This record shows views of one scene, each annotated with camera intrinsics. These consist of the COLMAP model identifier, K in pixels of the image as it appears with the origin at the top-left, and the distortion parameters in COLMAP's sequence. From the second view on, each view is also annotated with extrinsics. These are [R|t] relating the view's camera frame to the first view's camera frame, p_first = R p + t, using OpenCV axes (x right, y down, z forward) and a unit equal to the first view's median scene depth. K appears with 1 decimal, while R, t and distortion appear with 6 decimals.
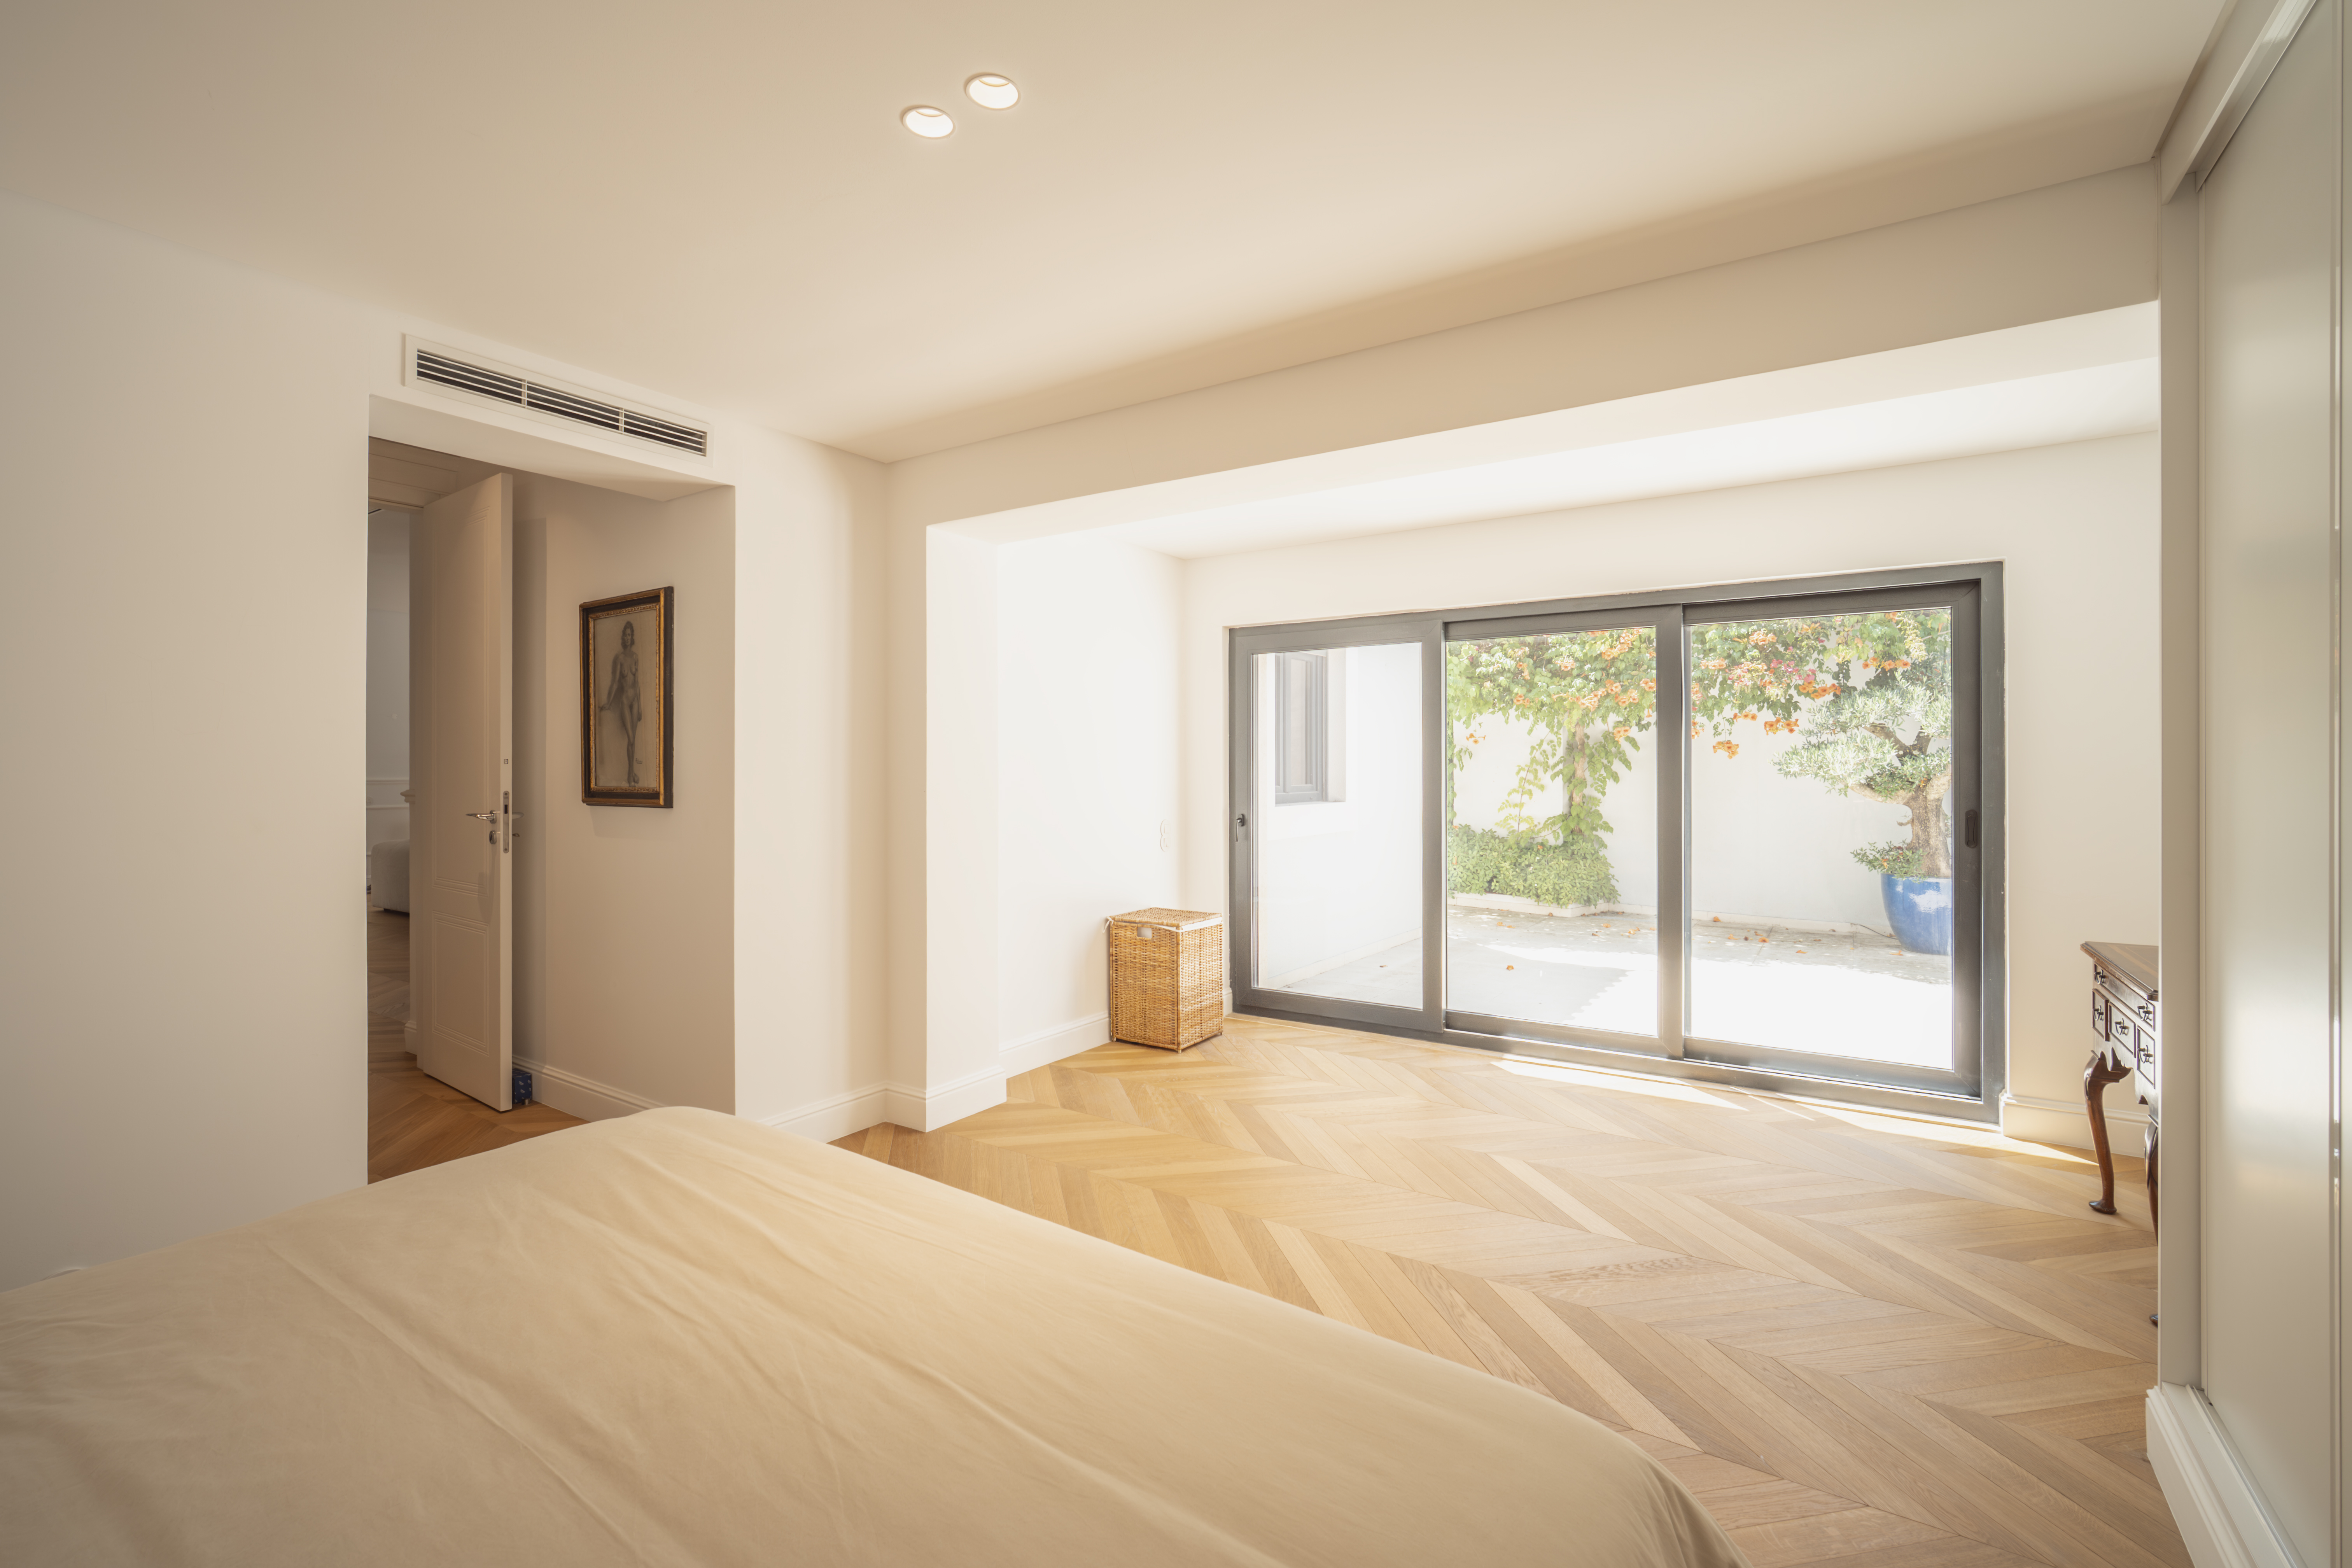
lens RADIAL K [[1019.7, 0, 1172.9], [0, 1019.7, 796.3], [0, 0, 1]] dist [-0.016625, 0.005654]
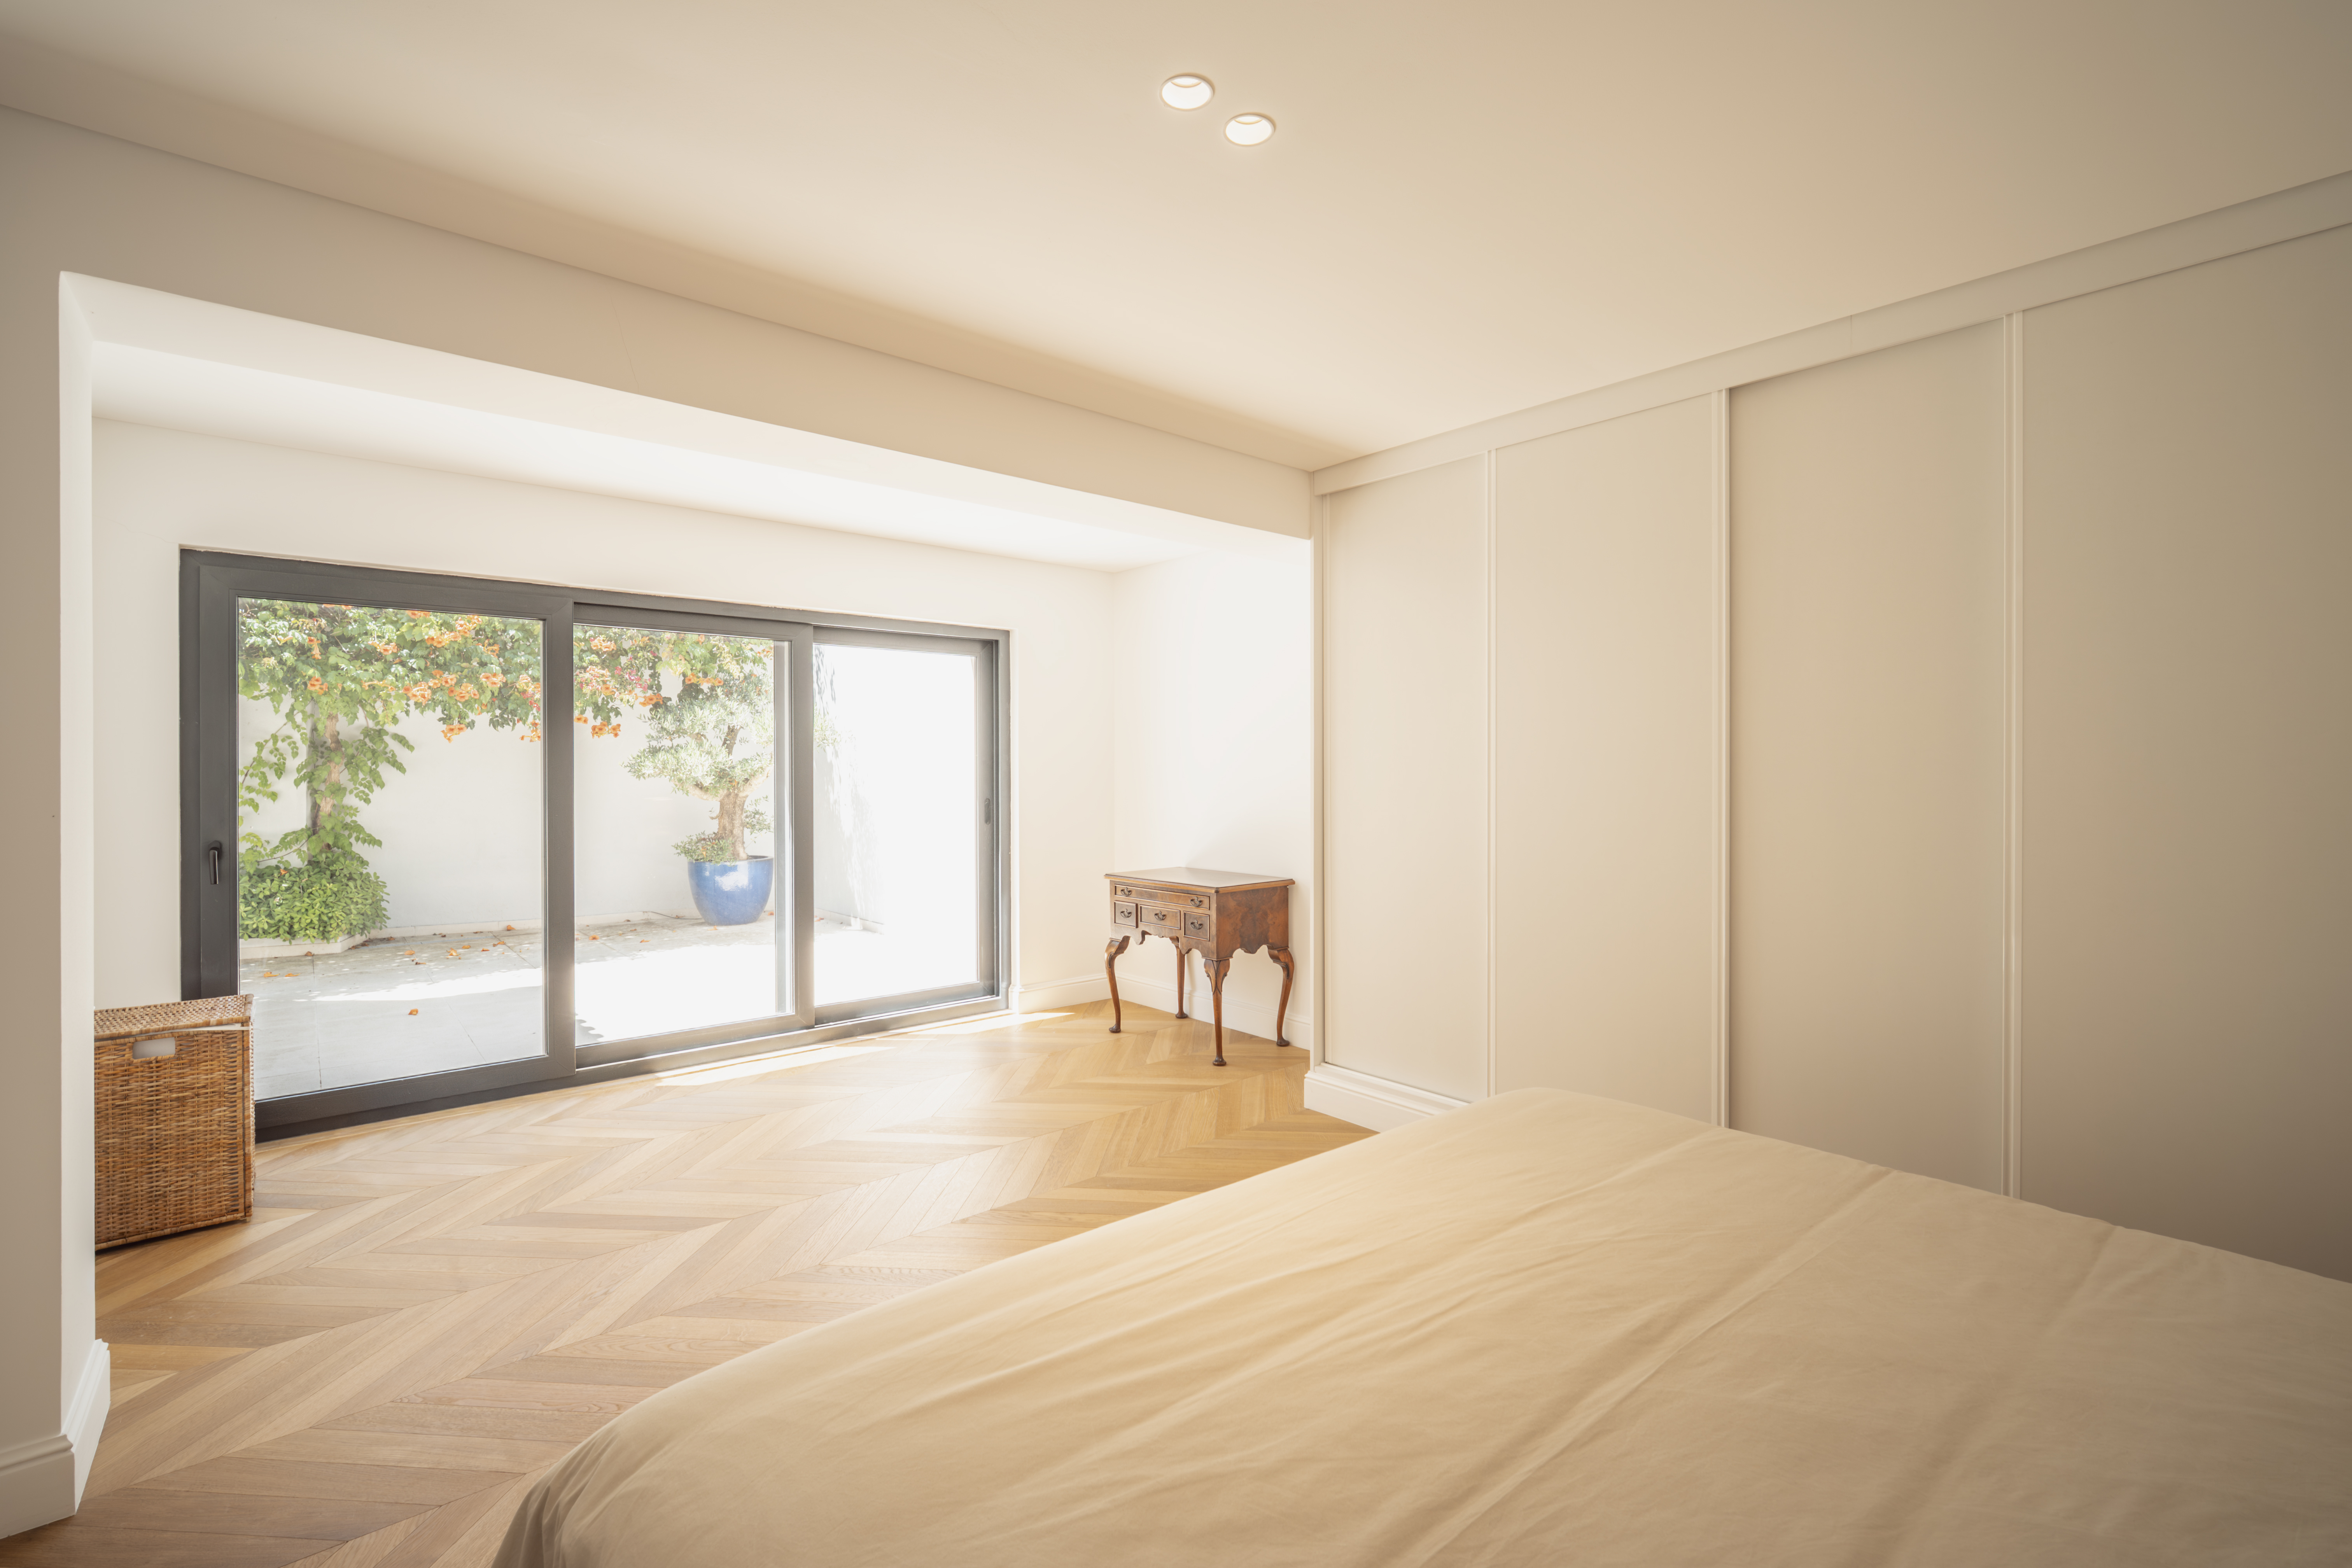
lens RADIAL K [[1019.7, 0, 1172.9], [0, 1019.7, 796.3], [0, 0, 1]] dist [-0.016625, 0.005654]
pose [[0.278602, -0.023868, 0.960110, -0.263043], [0.027485, 0.999480, 0.016871, -0.003441], [-0.960013, 0.021689, 0.279113, 0.168813]]
